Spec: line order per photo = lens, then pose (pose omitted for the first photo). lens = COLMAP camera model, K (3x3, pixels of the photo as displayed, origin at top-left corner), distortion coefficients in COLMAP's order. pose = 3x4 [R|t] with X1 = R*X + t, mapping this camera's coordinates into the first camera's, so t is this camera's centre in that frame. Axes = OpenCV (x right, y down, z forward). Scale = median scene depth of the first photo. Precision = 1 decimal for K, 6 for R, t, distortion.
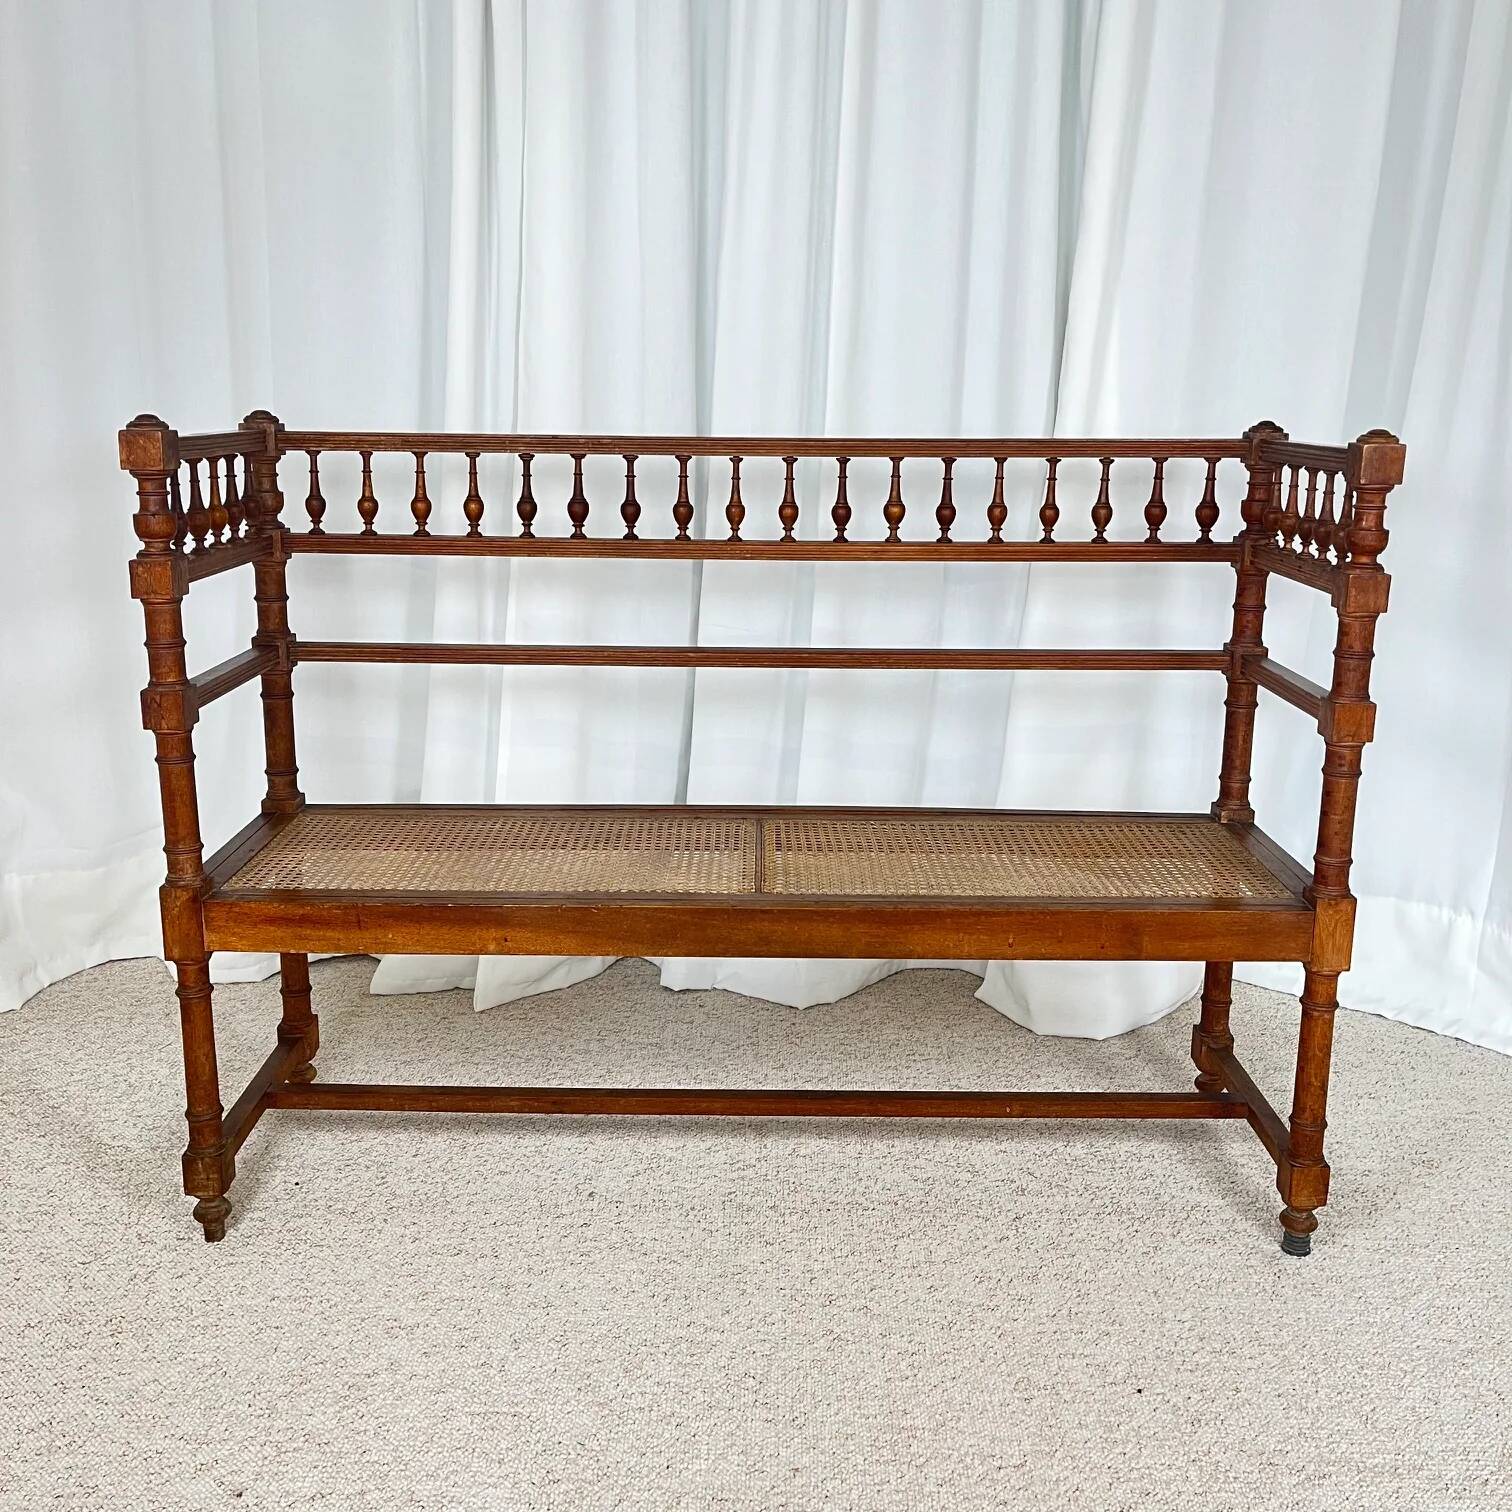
lens RADIAL K [[1552.4, 0, 761.1], [0, 1552.4, 741.5], [0, 0, 1]] dist [0.033076, 0.000000]
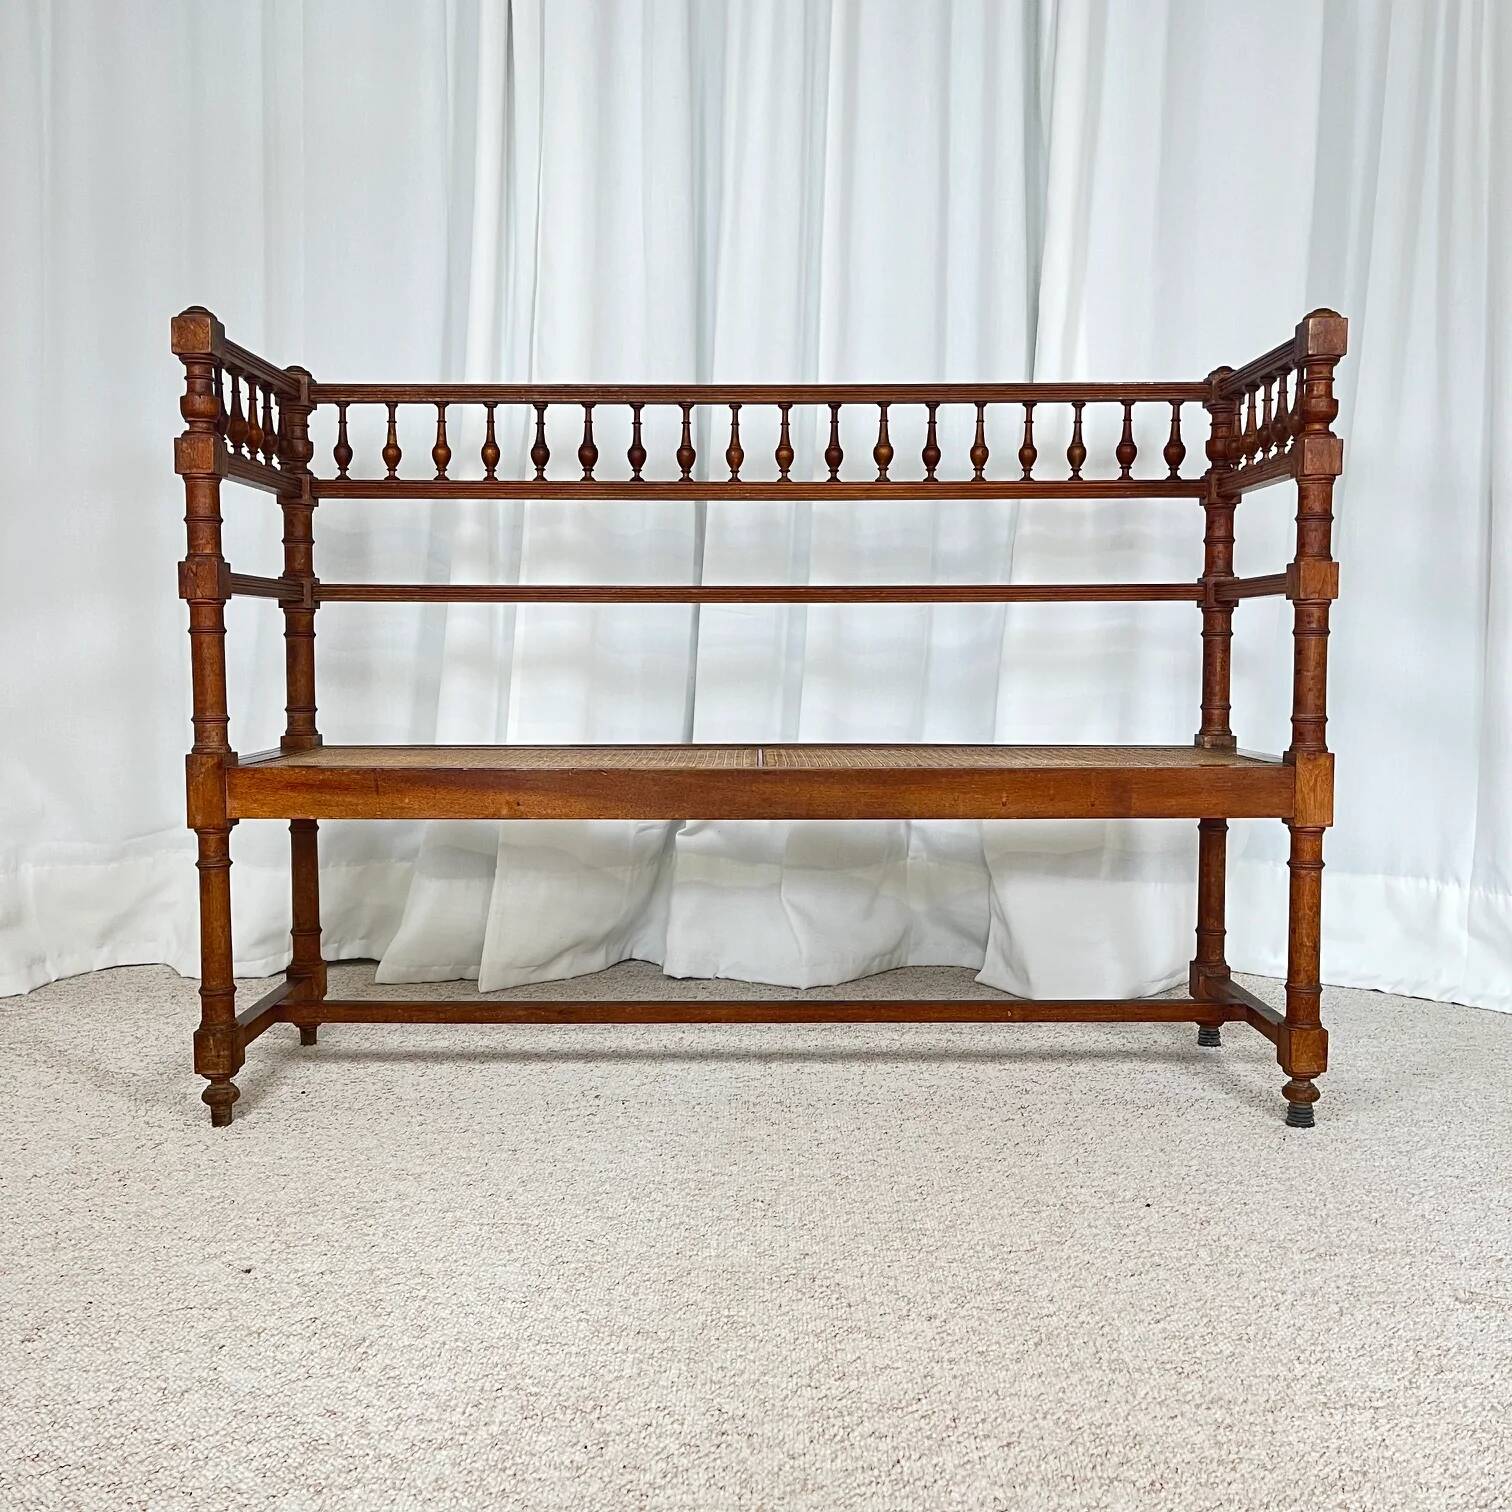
lens RADIAL K [[1552.4, 0, 761.8], [0, 1552.4, 744.3], [0, 0, 1]] dist [0.033076, 0.000000]
pose [[0.999930, -0.010800, 0.004760, -0.005303], [0.011436, 0.986345, -0.164292, 0.227904], [-0.002920, 0.164335, 0.986400, -0.025241]]
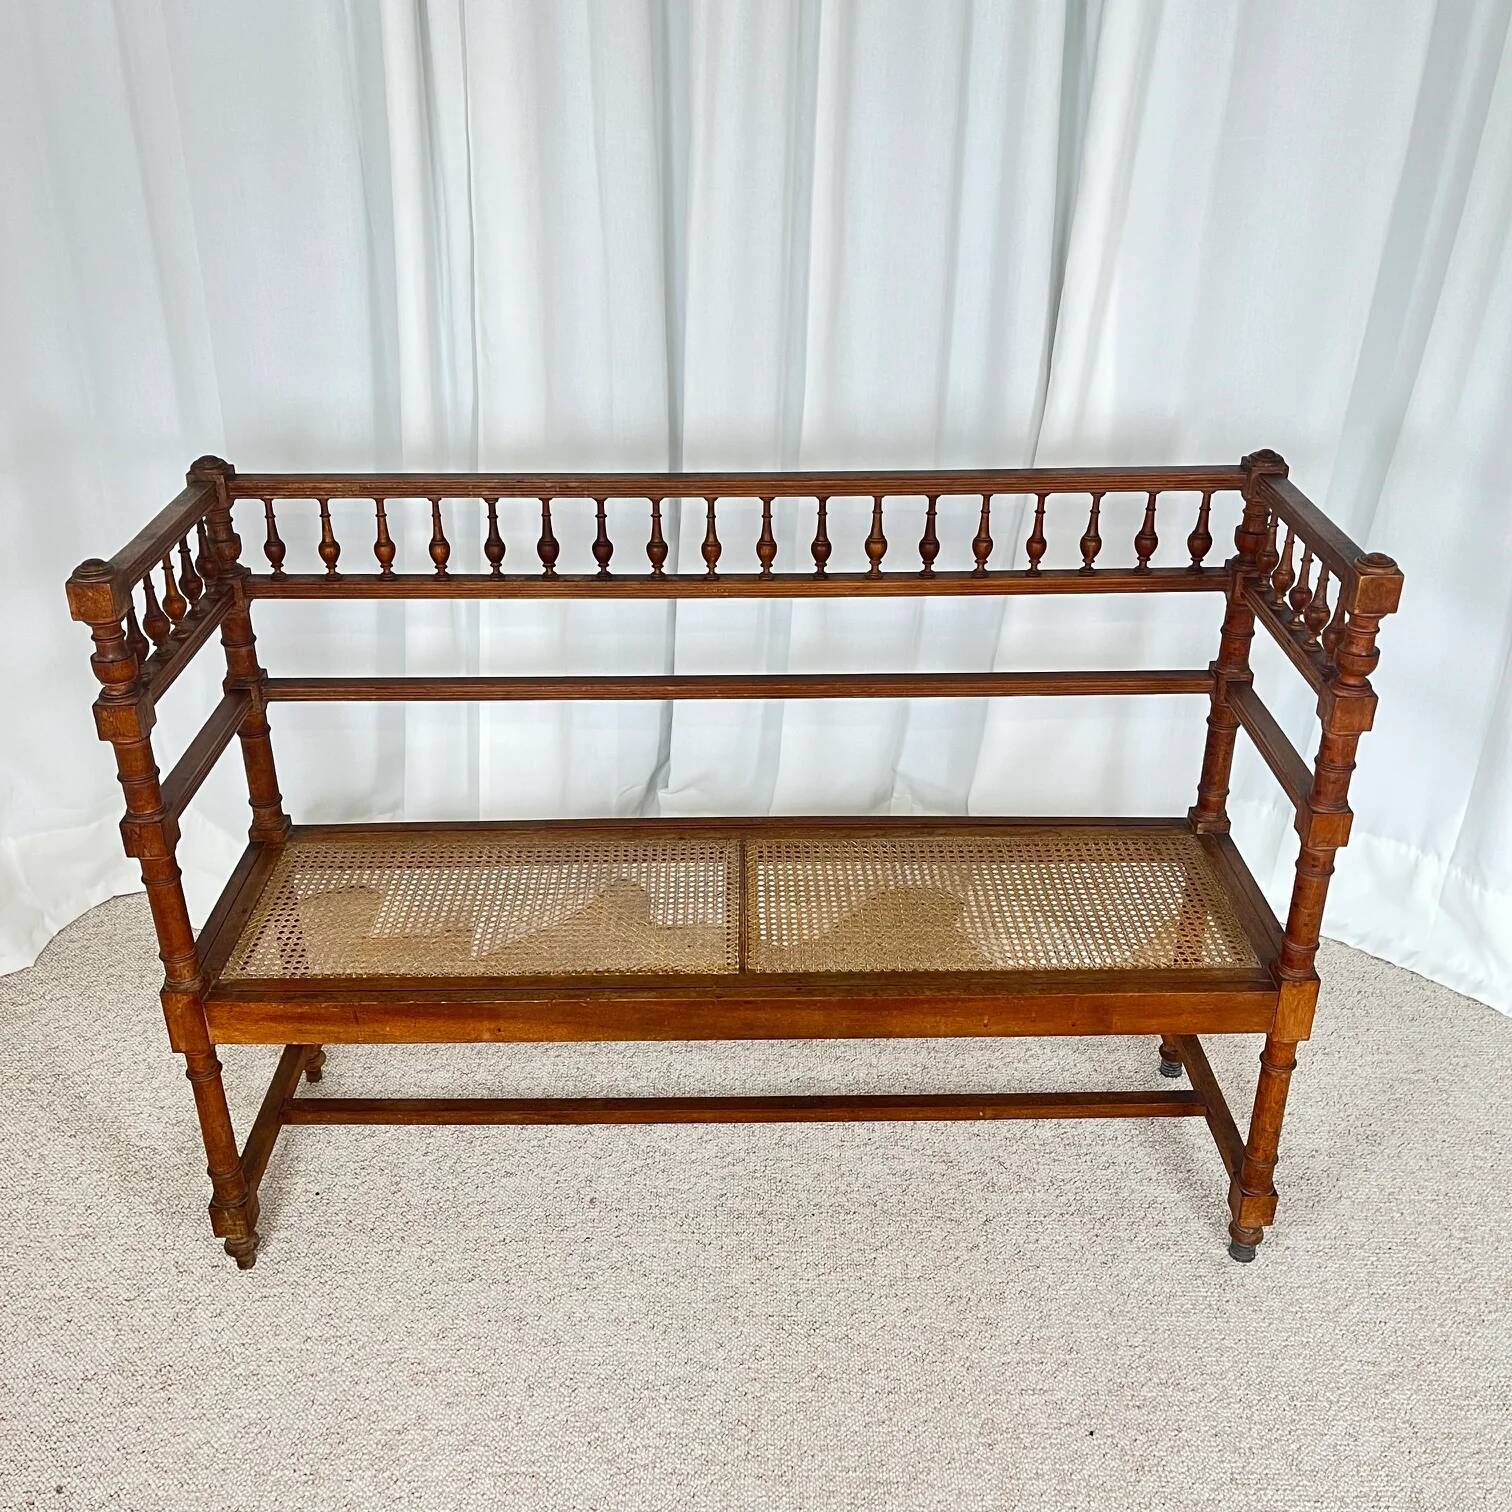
lens RADIAL K [[1552.4, 0, 759.9], [0, 1552.4, 757.5], [0, 0, 1]] dist [0.033076, 0.000000]
pose [[0.999836, -0.017609, 0.004288, 0.007222], [0.015969, 0.967856, 0.250998, -0.267812], [-0.008570, -0.250888, 0.967978, 0.033915]]
